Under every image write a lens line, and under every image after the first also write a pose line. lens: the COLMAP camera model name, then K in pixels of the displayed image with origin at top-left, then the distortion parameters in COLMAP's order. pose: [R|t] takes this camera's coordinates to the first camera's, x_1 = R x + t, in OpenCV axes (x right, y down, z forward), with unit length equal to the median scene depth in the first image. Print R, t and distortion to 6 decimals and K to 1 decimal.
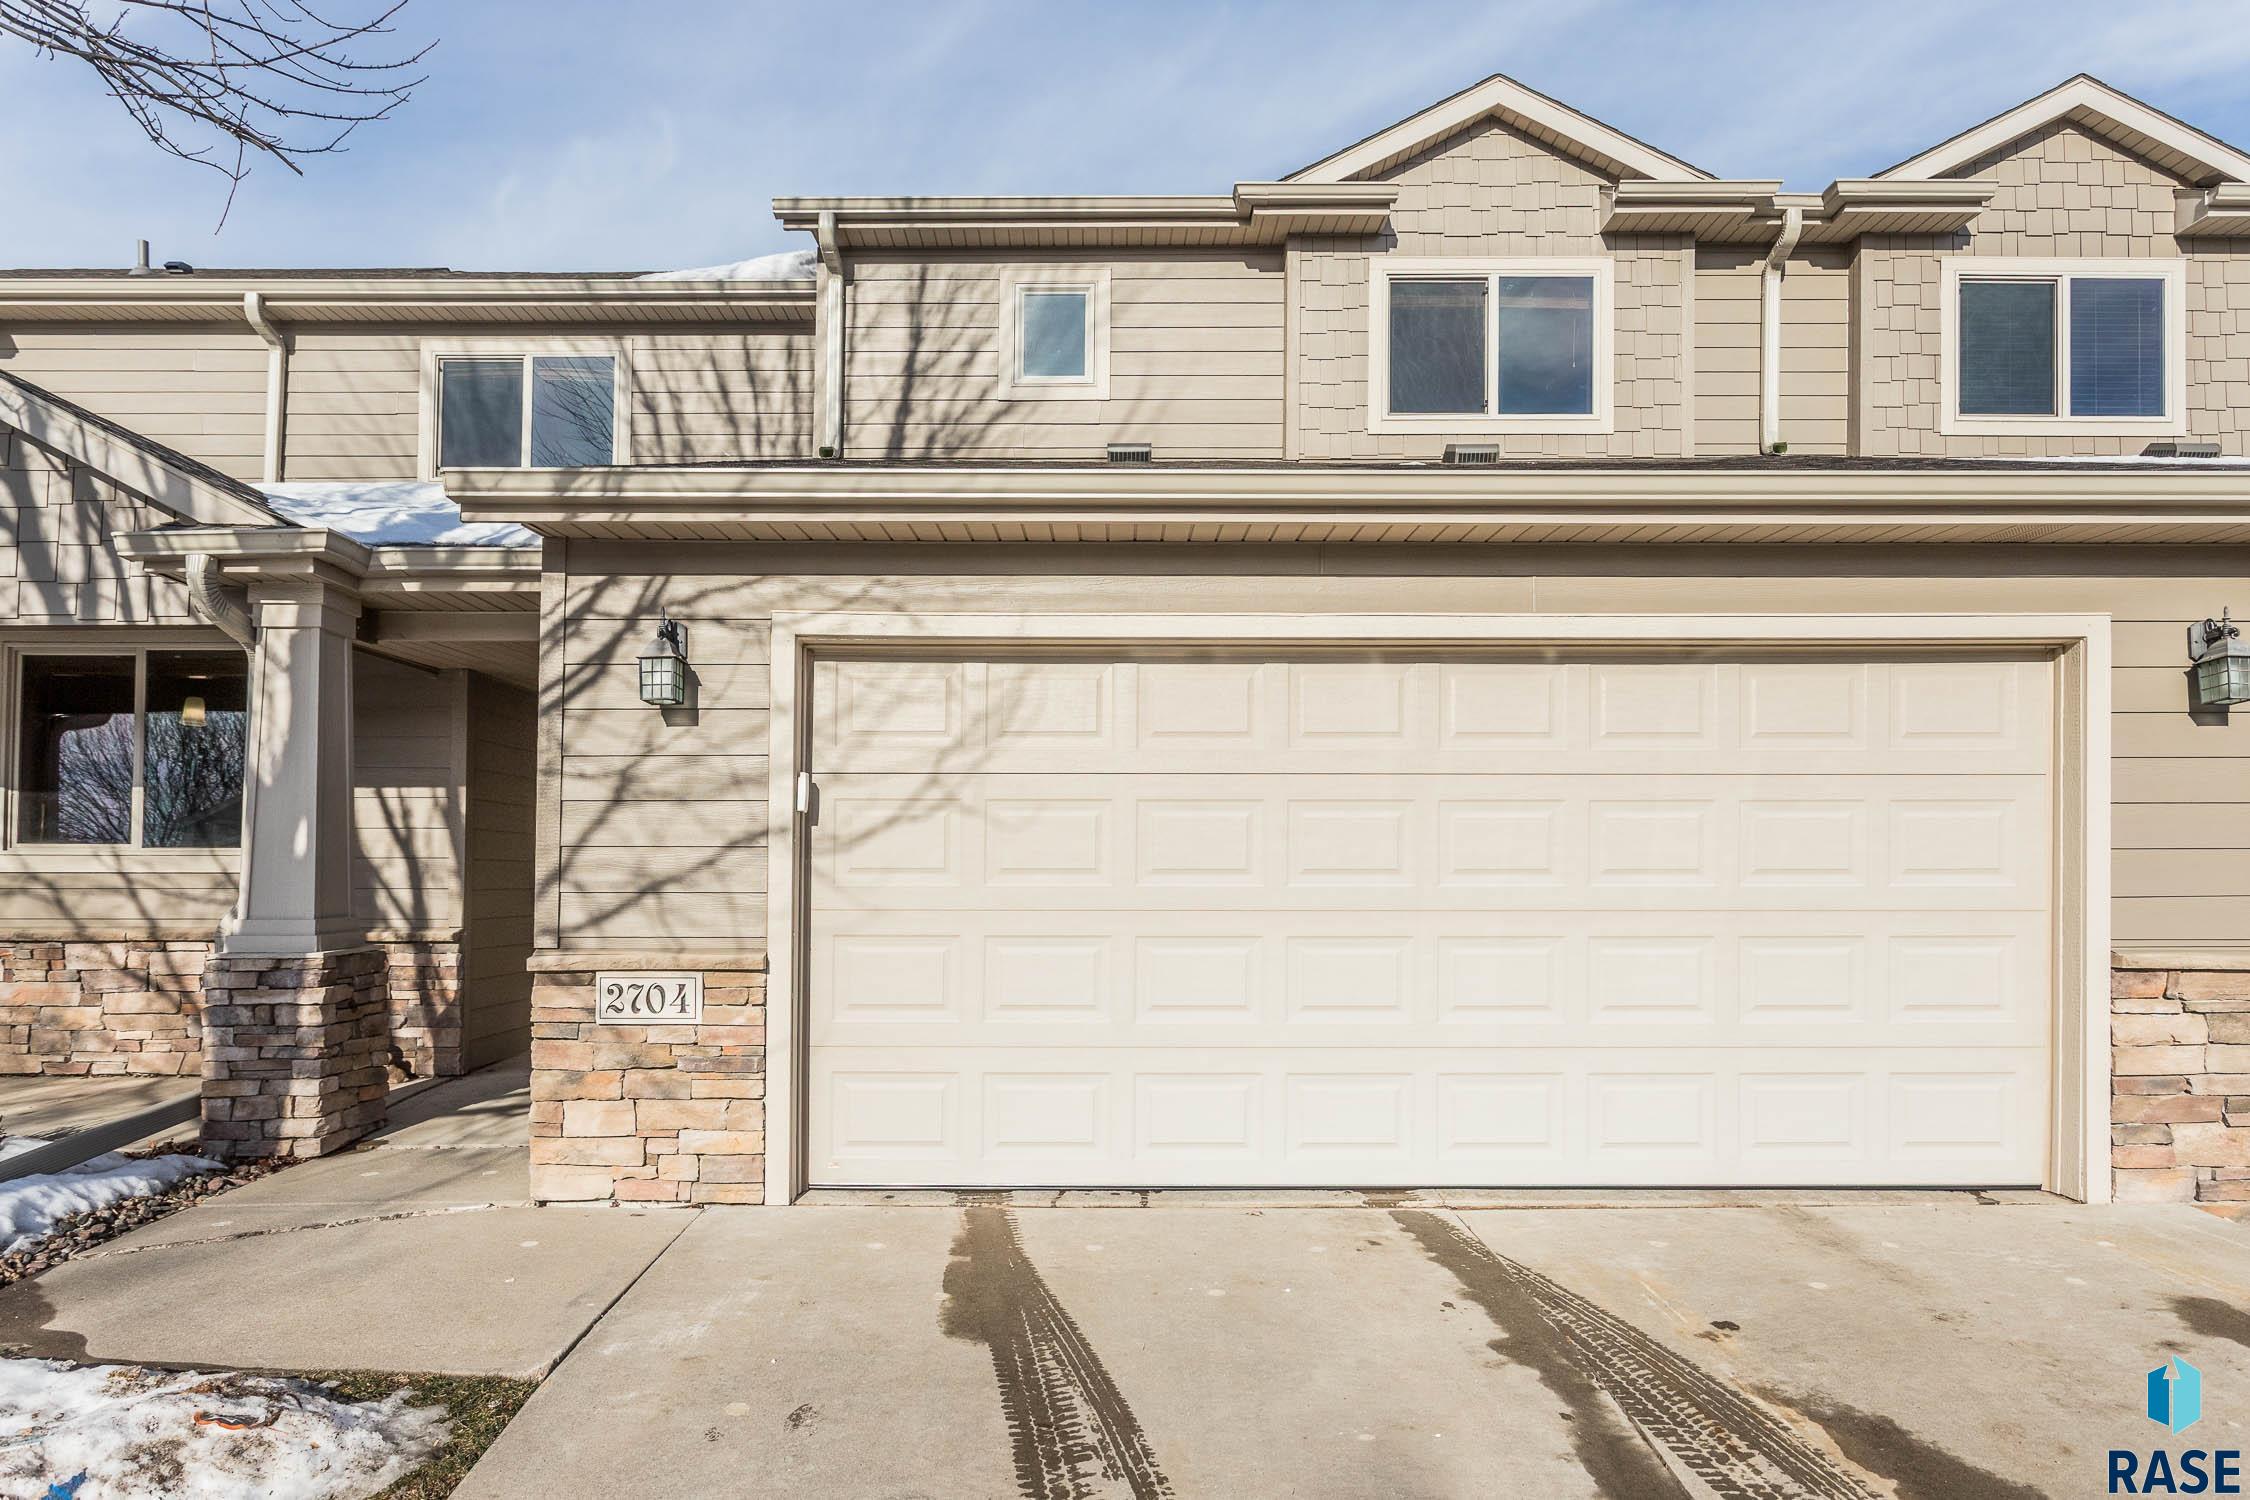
lens RADIAL K [[1344.2, 0, 1122.5], [0, 1344.2, 848.0], [0, 0, 1]] dist [-0.016470, 0.013557]
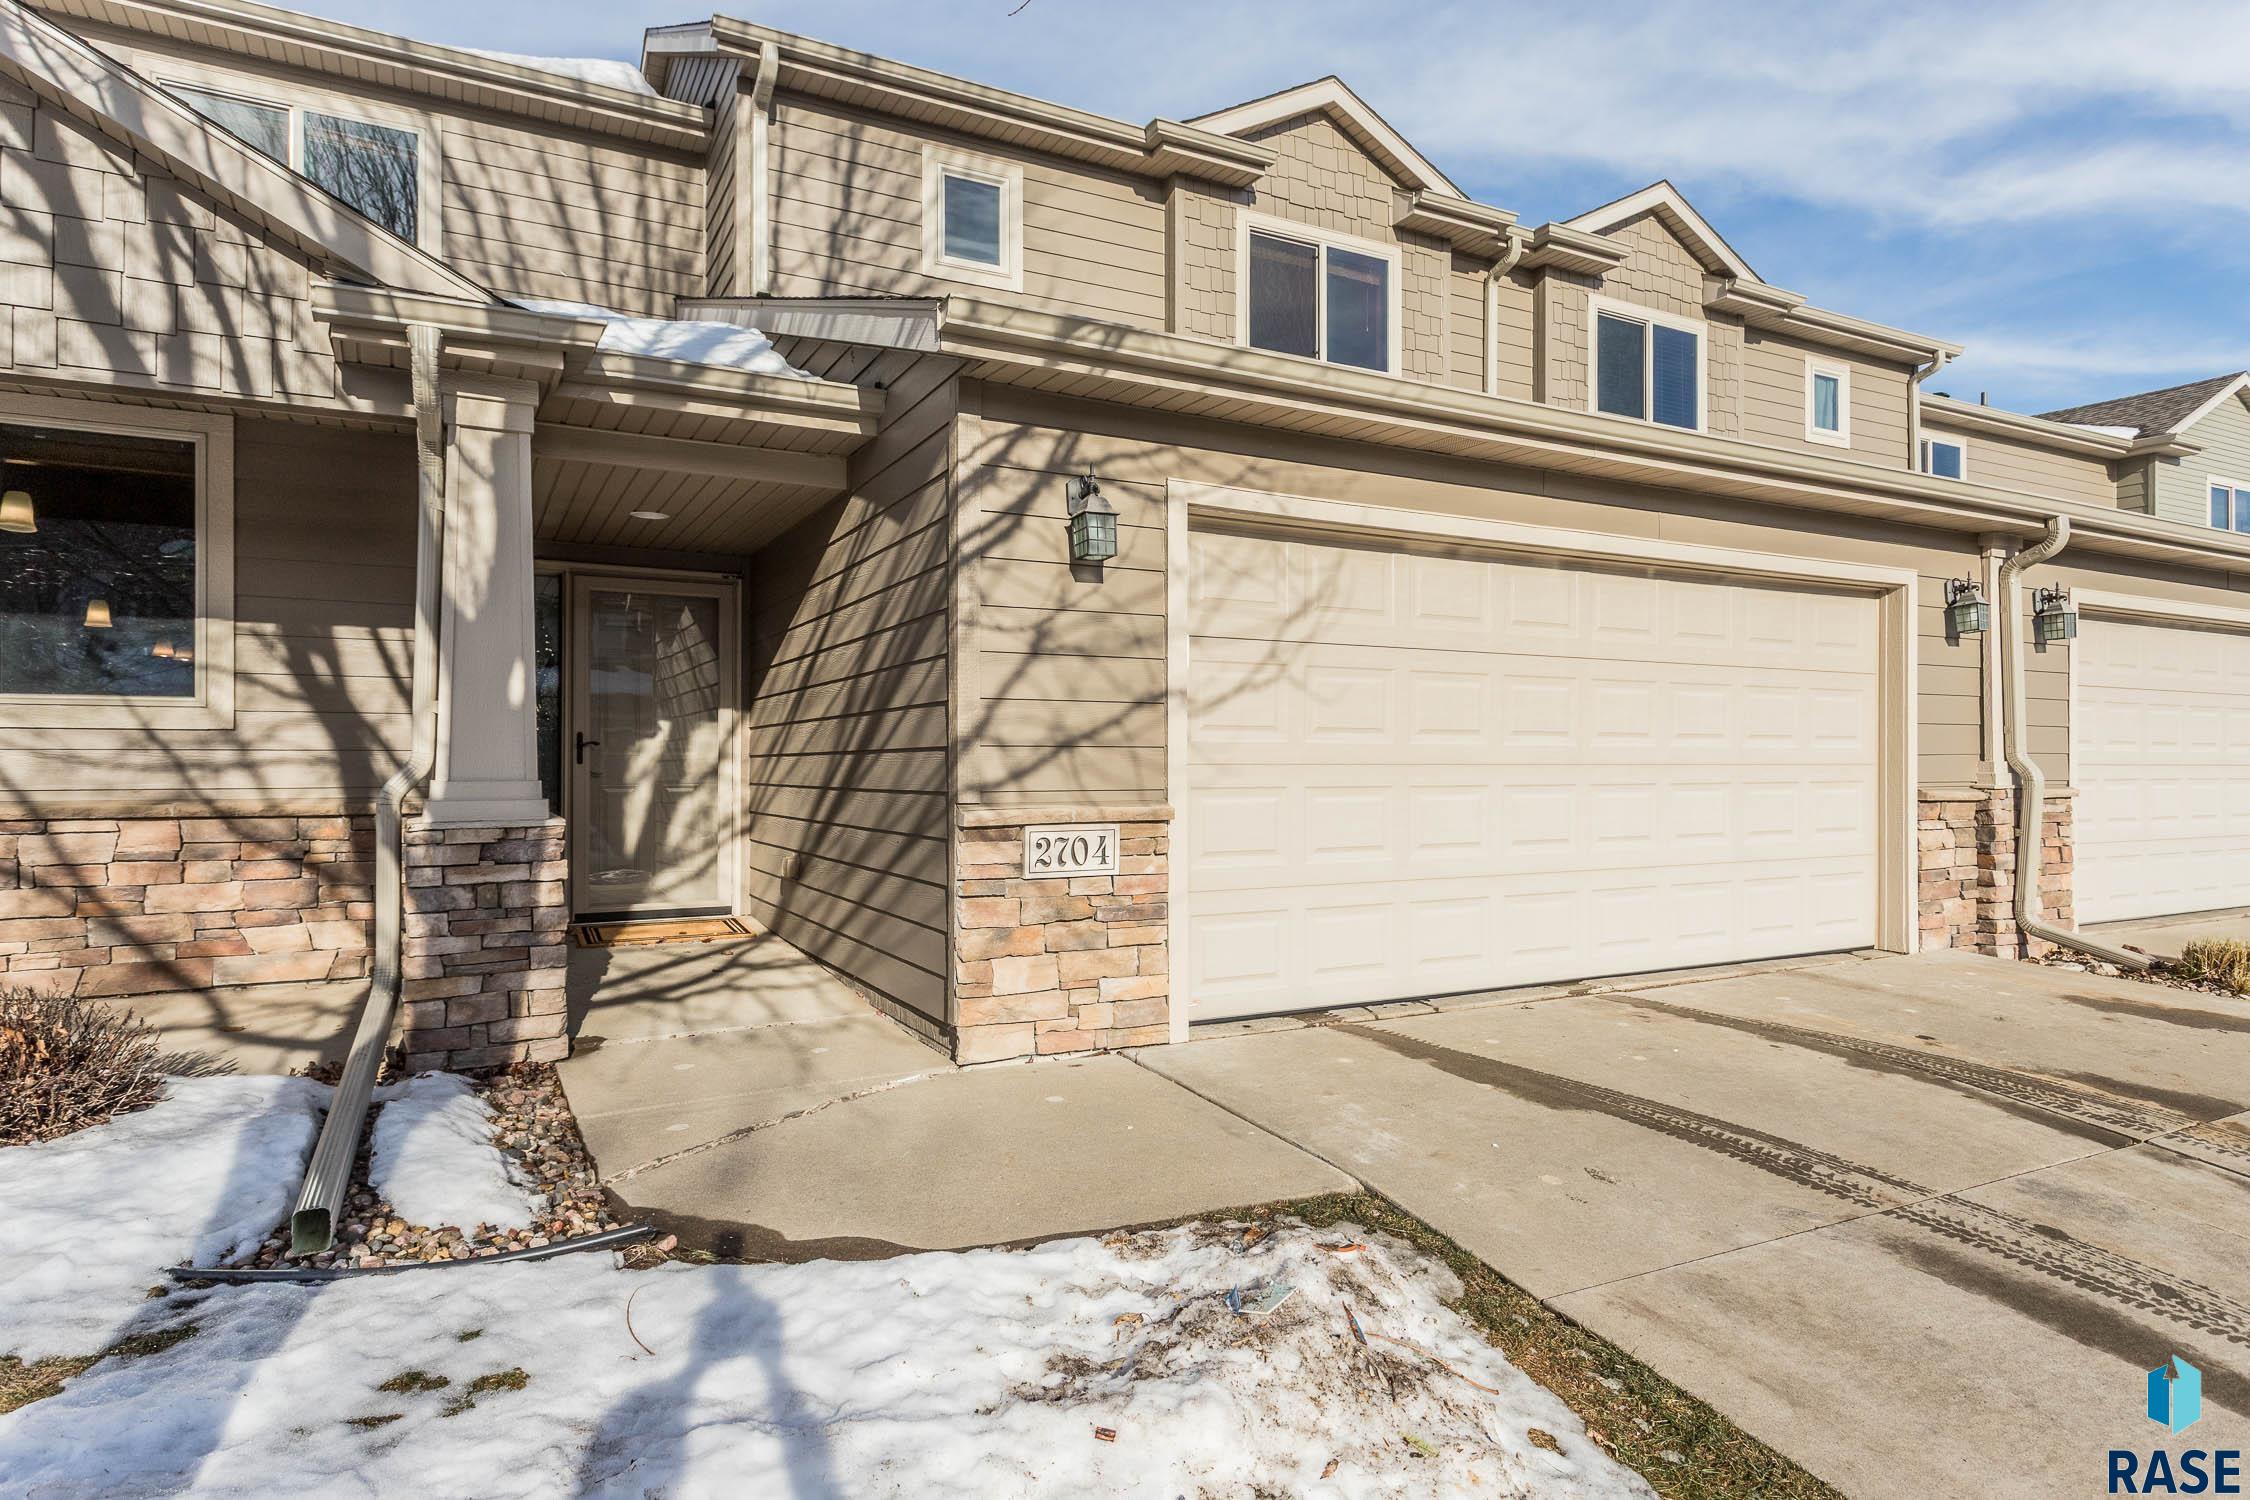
lens RADIAL K [[1271.3, 0, 1125.0], [0, 1271.3, 750.0], [0, 0, 1]] dist [0.005389, 0.001644]
pose [[0.881777, 0.003881, 0.471651, -0.665968], [-0.010330, 0.999885, 0.011083, 0.021518], [-0.471554, -0.014645, 0.881716, 0.120137]]
